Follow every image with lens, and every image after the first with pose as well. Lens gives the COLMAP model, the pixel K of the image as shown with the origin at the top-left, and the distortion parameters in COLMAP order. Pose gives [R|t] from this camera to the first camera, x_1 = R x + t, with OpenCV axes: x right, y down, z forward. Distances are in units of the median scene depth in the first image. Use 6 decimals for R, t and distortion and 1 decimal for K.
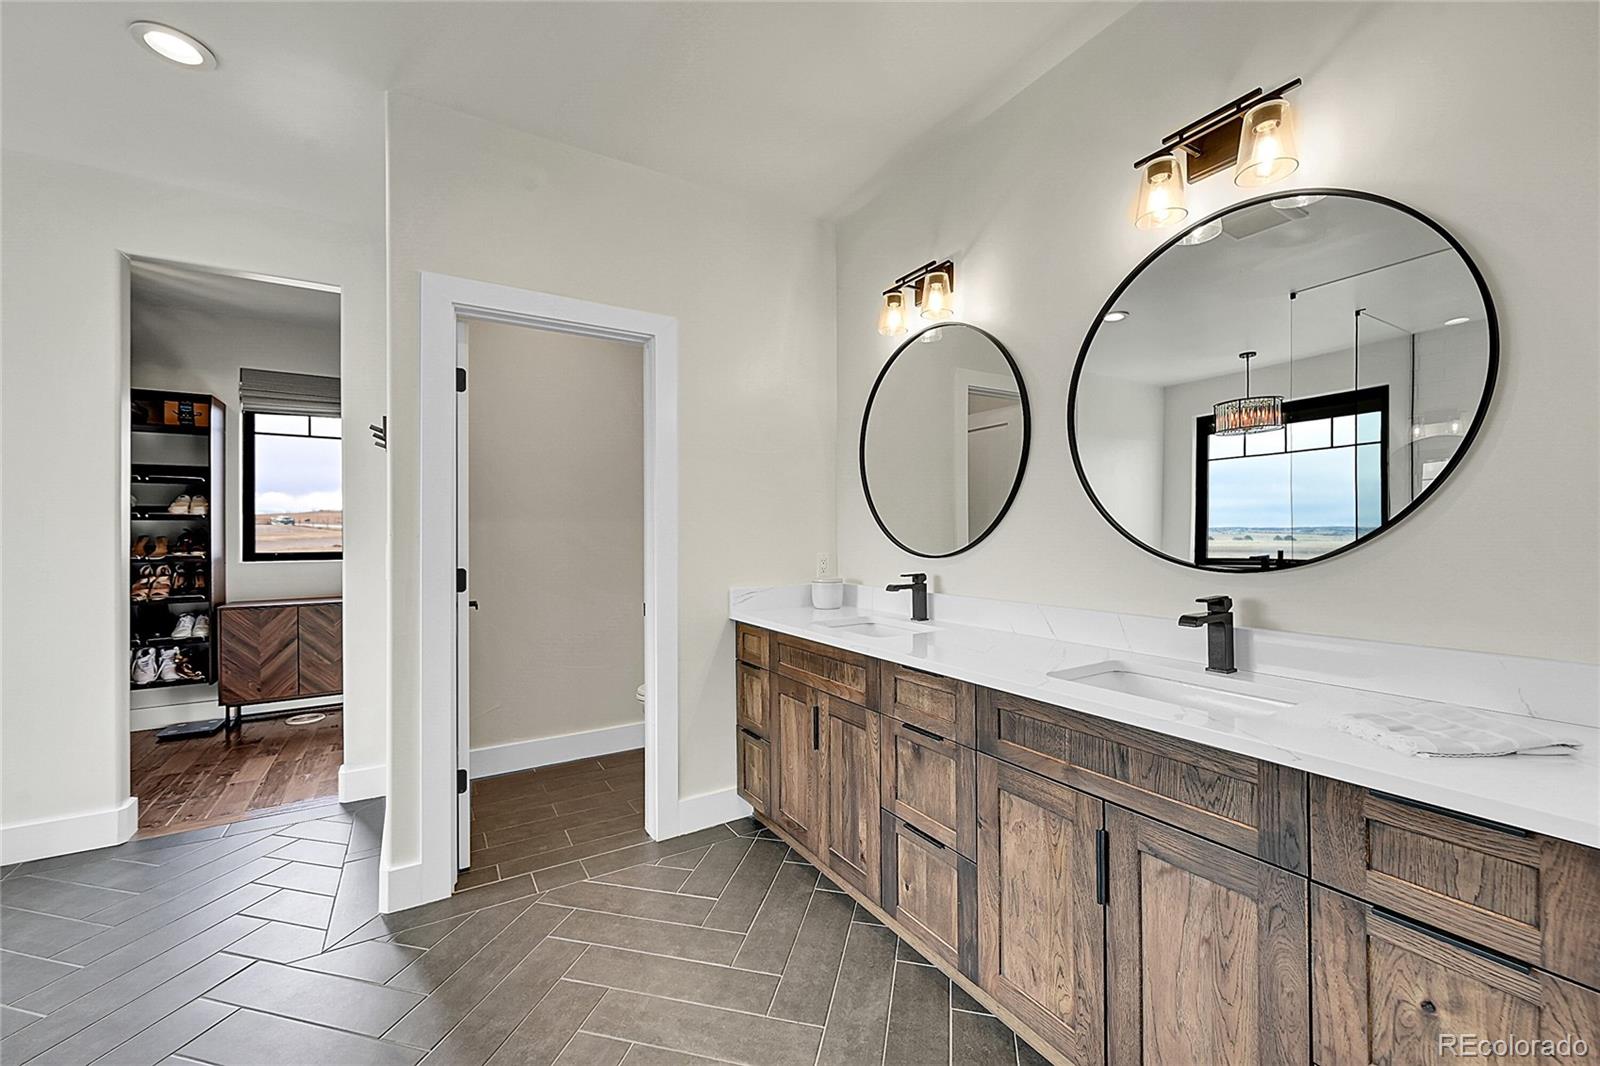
lens RADIAL K [[630.3, 0, 795.3], [0, 630.3, 536.5], [0, 0, 1]] dist [-0.003484, 0.001261]
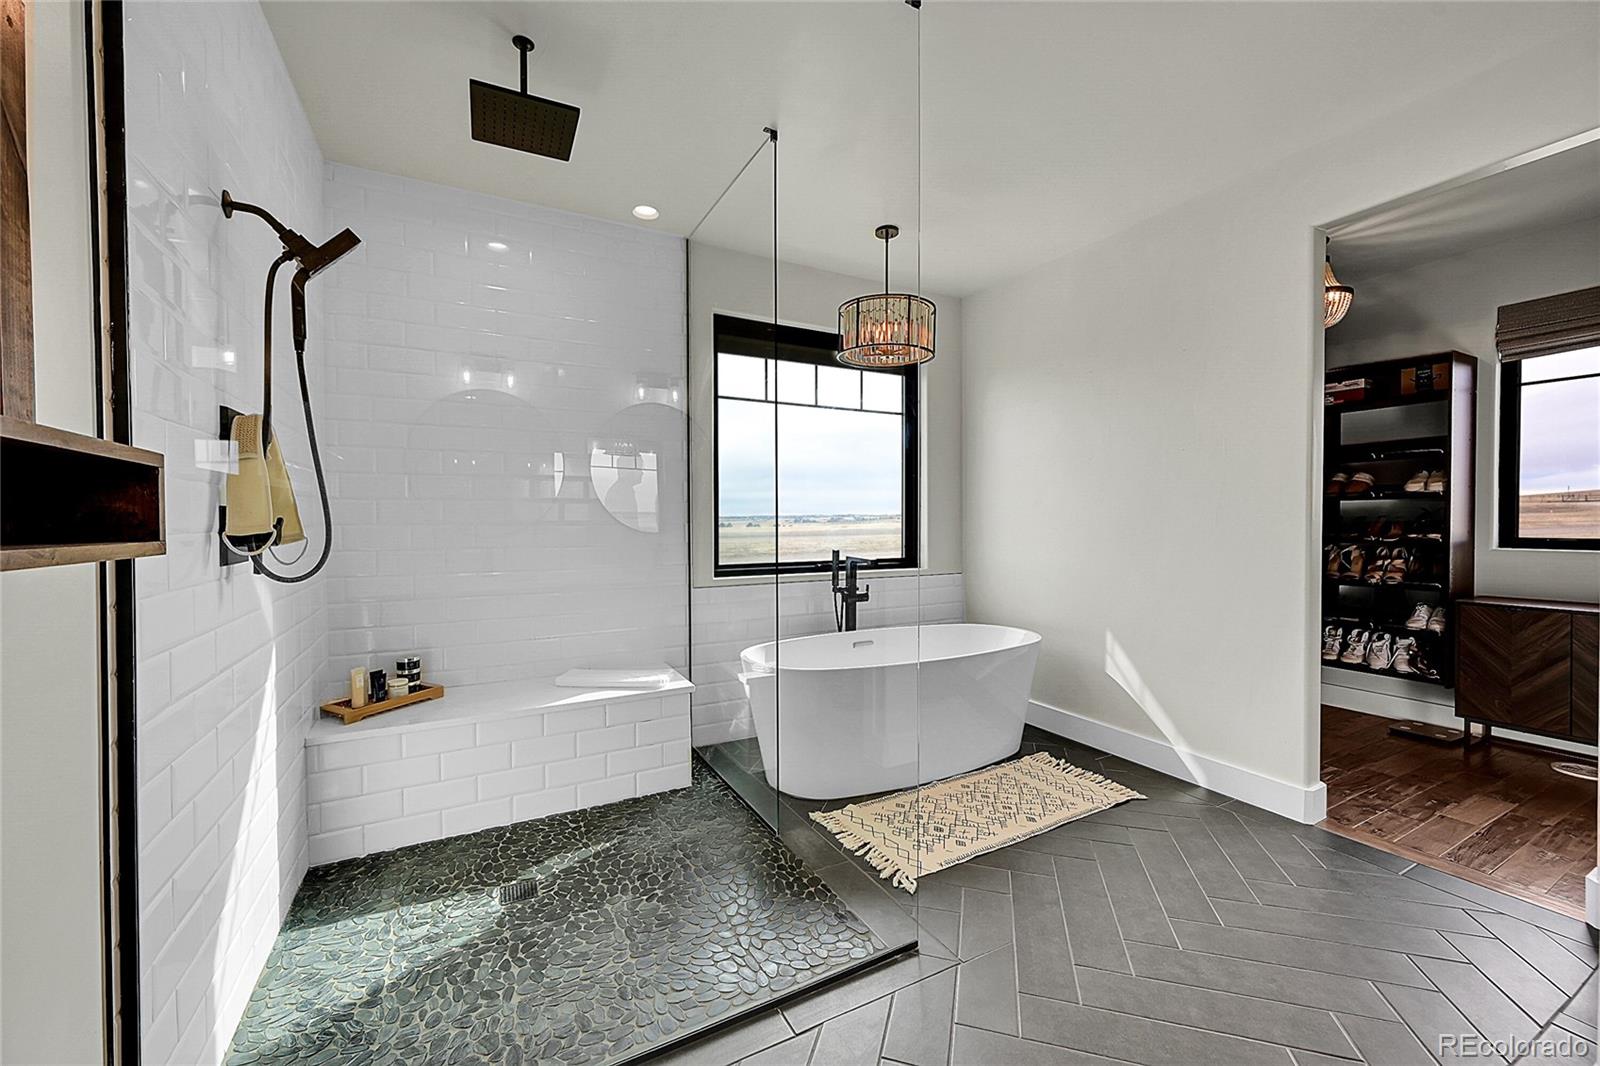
lens RADIAL K [[630.3, 0, 799.3], [0, 630.3, 532.1], [0, 0, 1]] dist [-0.003484, 0.001261]
pose [[-0.051950, 0.023176, -0.998381, -0.028093], [0.000684, 0.999731, 0.023172, 0.000620], [0.998649, 0.000521, -0.051951, 0.160927]]
